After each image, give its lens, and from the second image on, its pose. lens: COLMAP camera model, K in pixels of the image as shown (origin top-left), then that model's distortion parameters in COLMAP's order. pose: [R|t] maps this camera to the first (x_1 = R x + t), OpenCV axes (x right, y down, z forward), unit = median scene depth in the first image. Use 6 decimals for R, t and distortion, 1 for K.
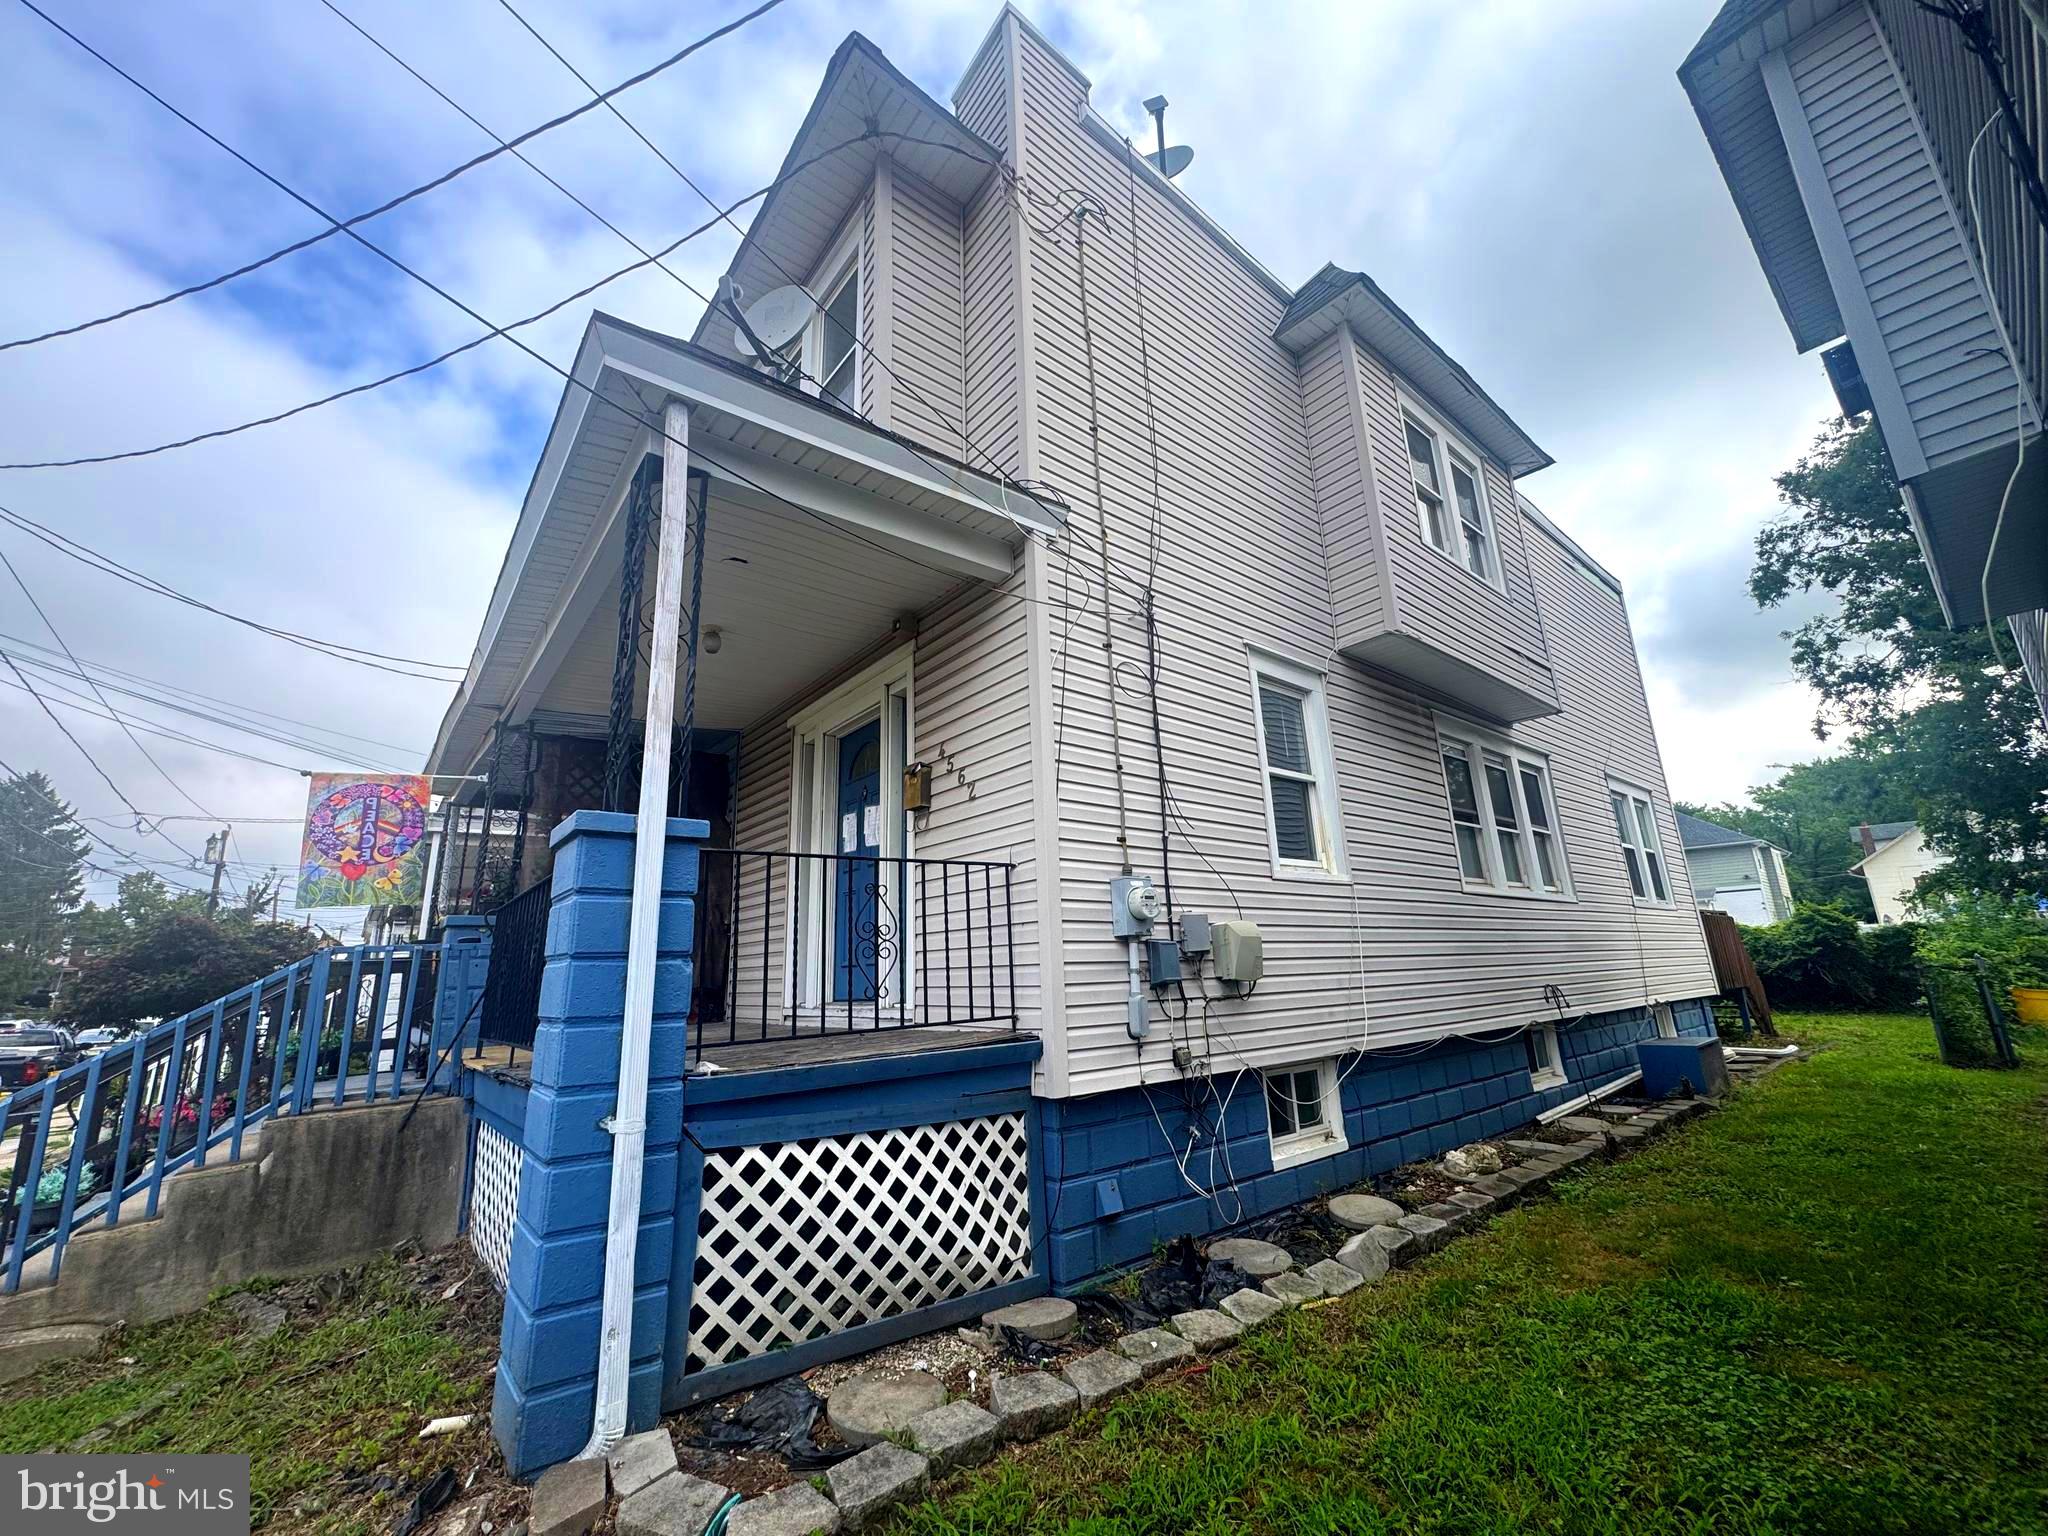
lens RADIAL K [[831.4, 0, 1024.0], [0, 831.4, 768.0], [0, 0, 1]] dist [0.000171, -0.000086]
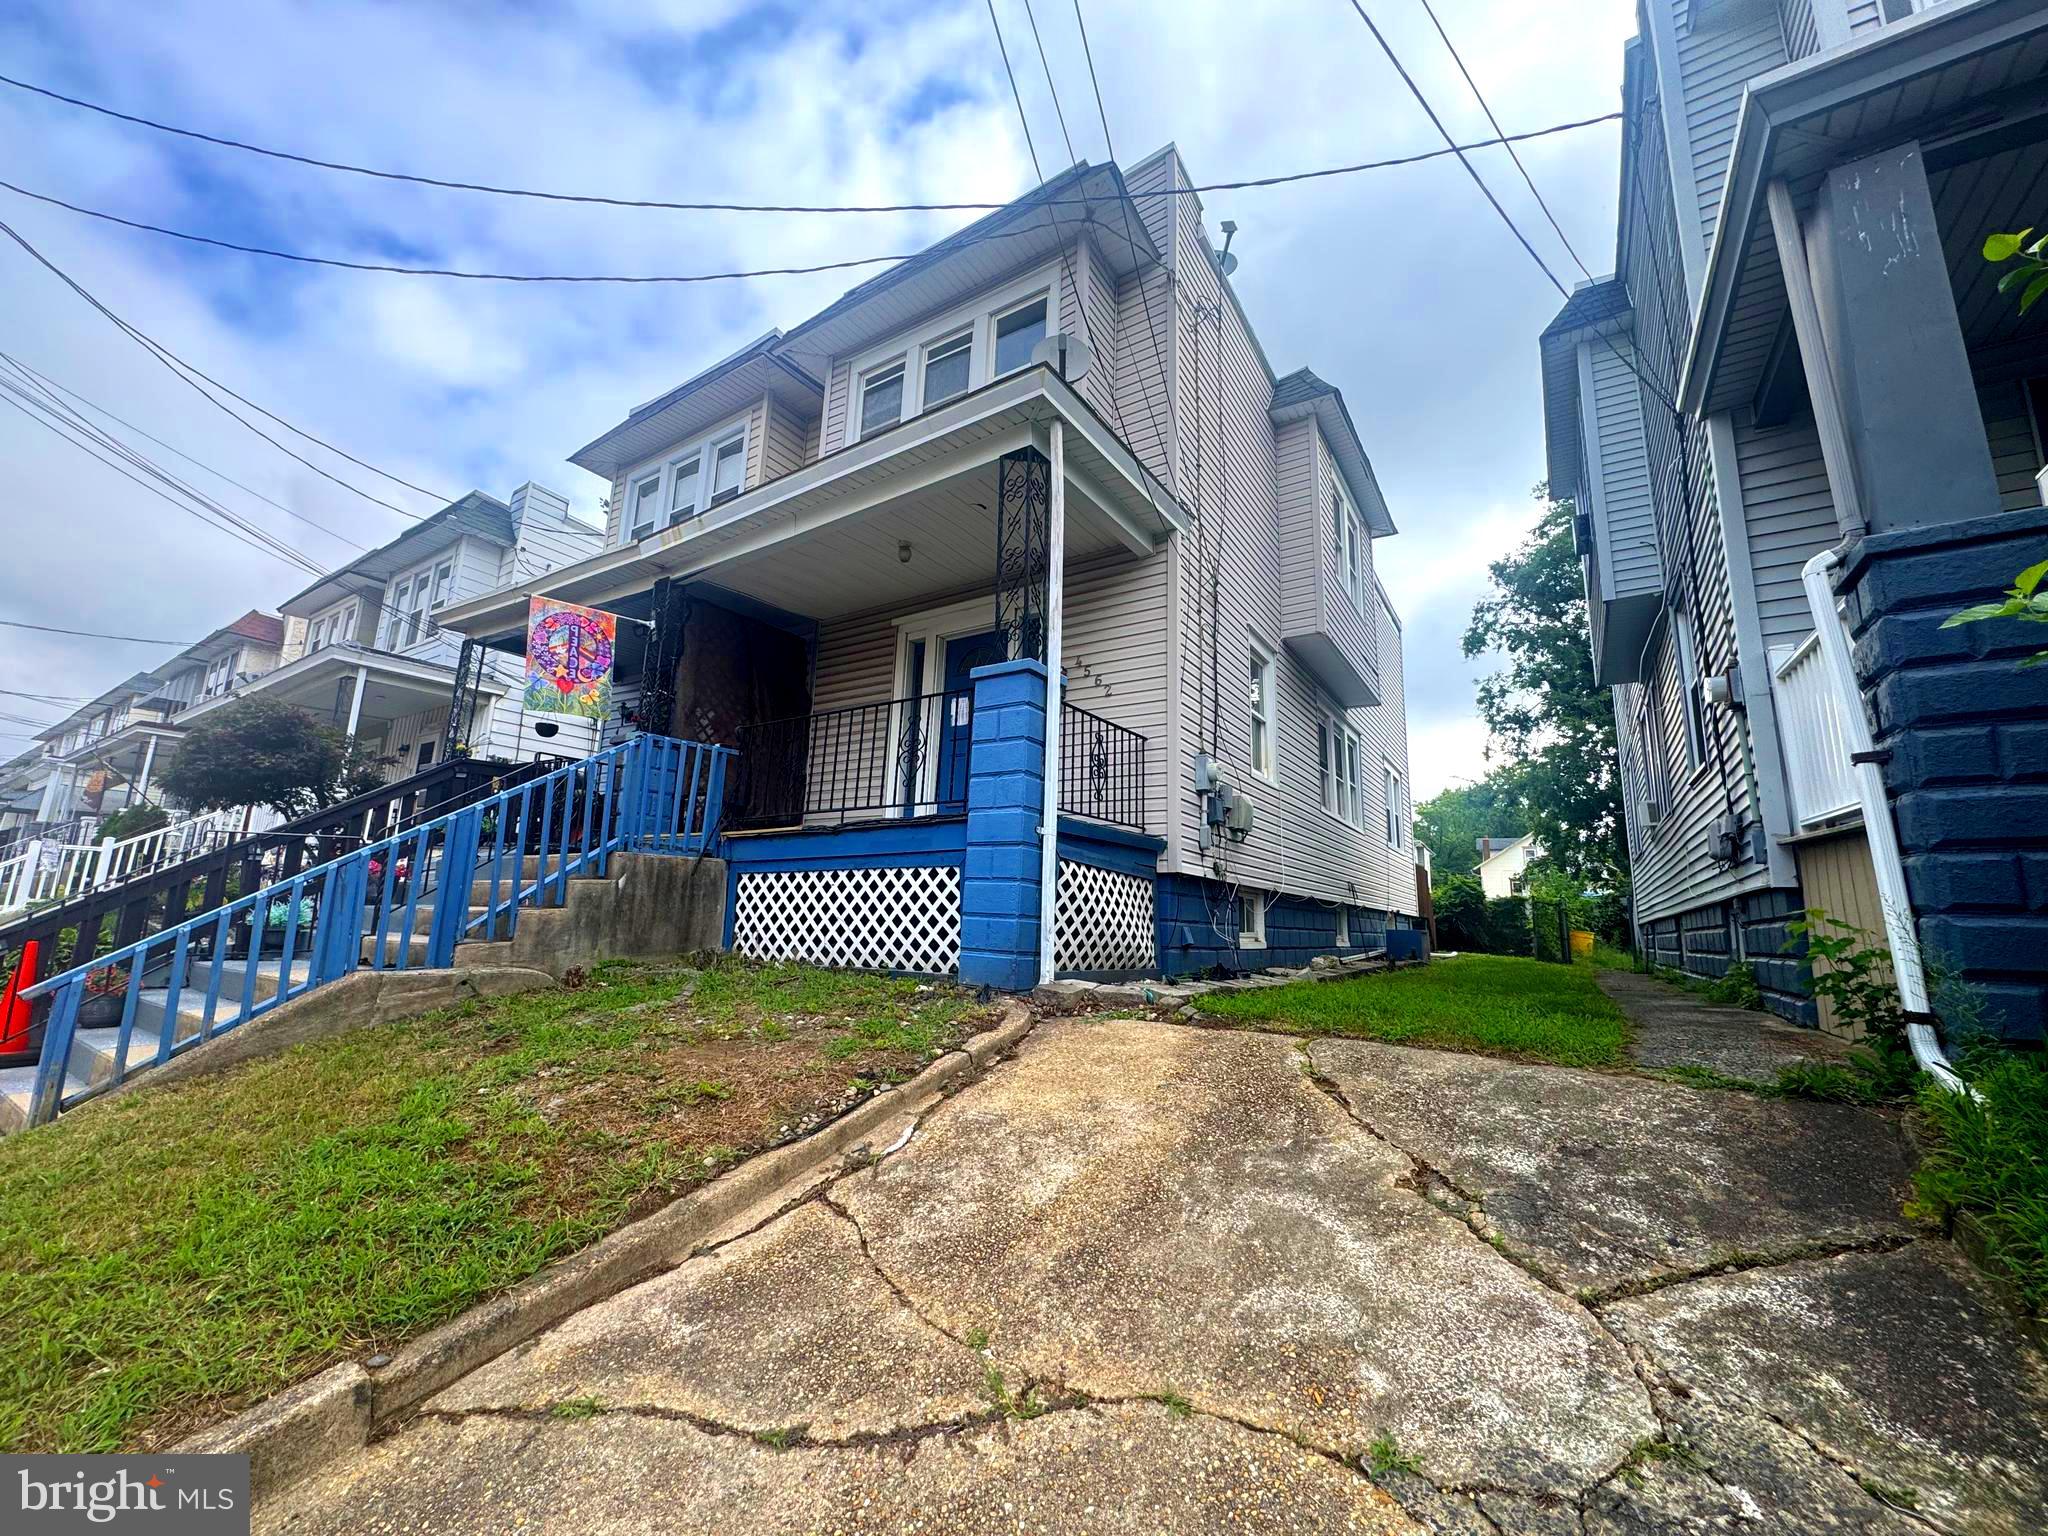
lens RADIAL K [[821.2, 0, 1023.8], [0, 821.2, 773.9], [0, 0, 1]] dist [-0.001824, -0.000134]
pose [[0.953094, 0.120334, 0.277725, -0.406307], [-0.137994, 0.989416, 0.044865, 0.088640], [-0.269387, -0.081084, 0.959612, -0.279290]]
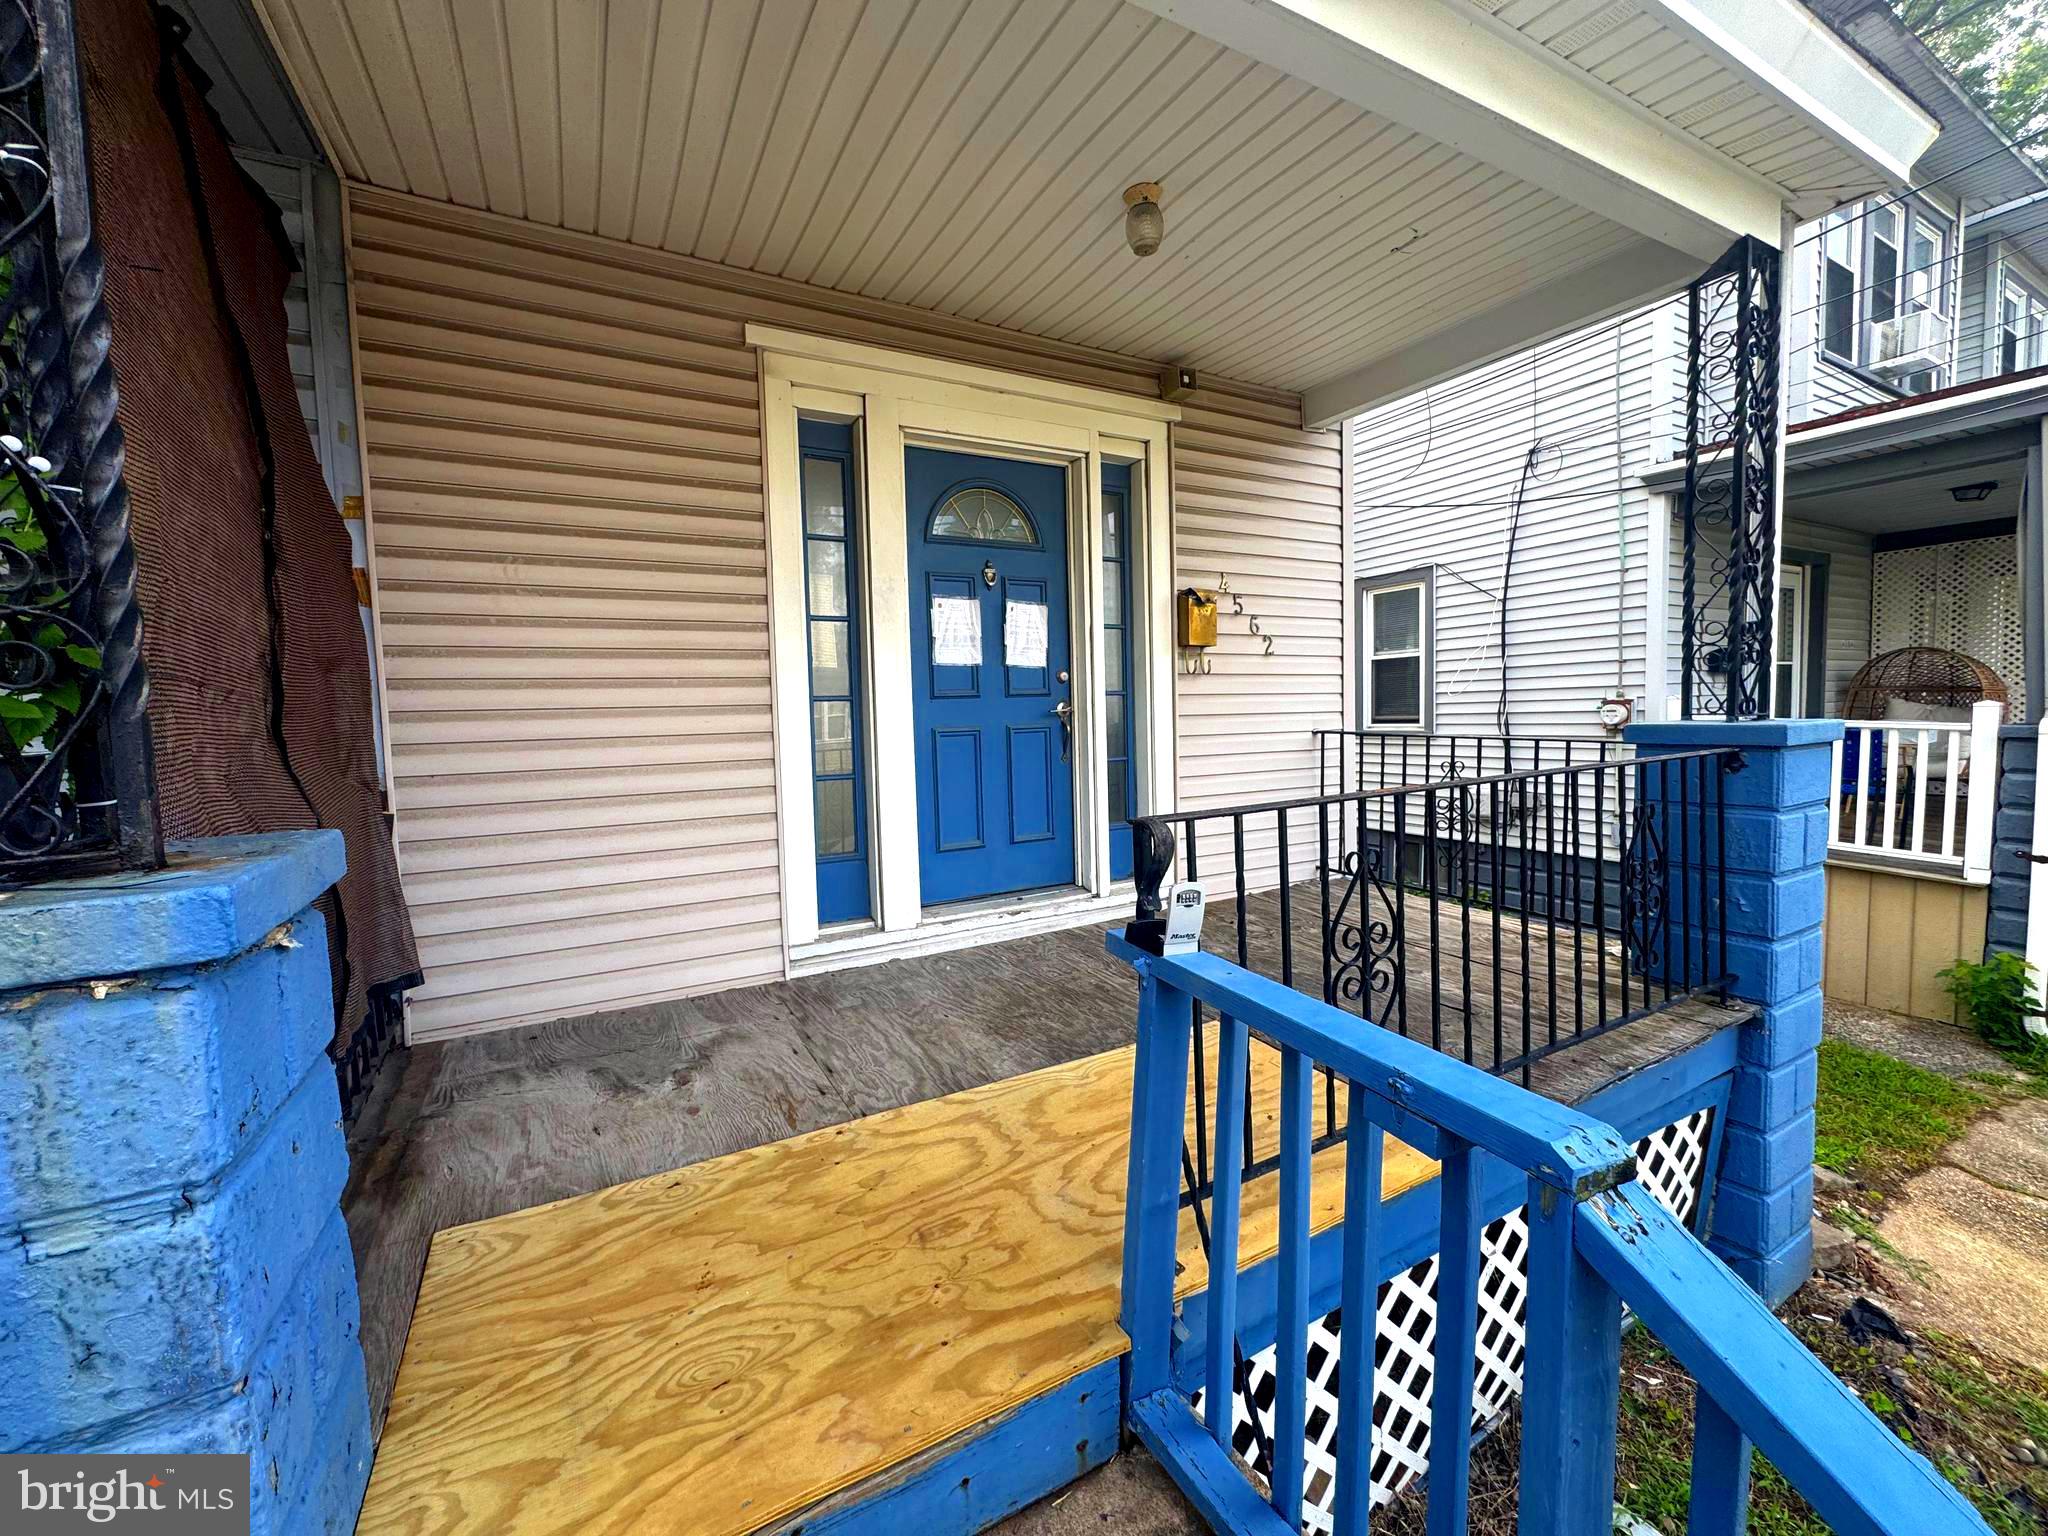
lens RADIAL K [[821.2, 0, 1023.8], [0, 821.2, 773.9], [0, 0, 1]] dist [-0.001824, -0.000134]
pose [[0.192769, -0.038361, 0.980494, -0.676012], [-0.223695, 0.971206, 0.081977, 0.101123], [-0.955406, -0.235135, 0.178638, 0.706325]]
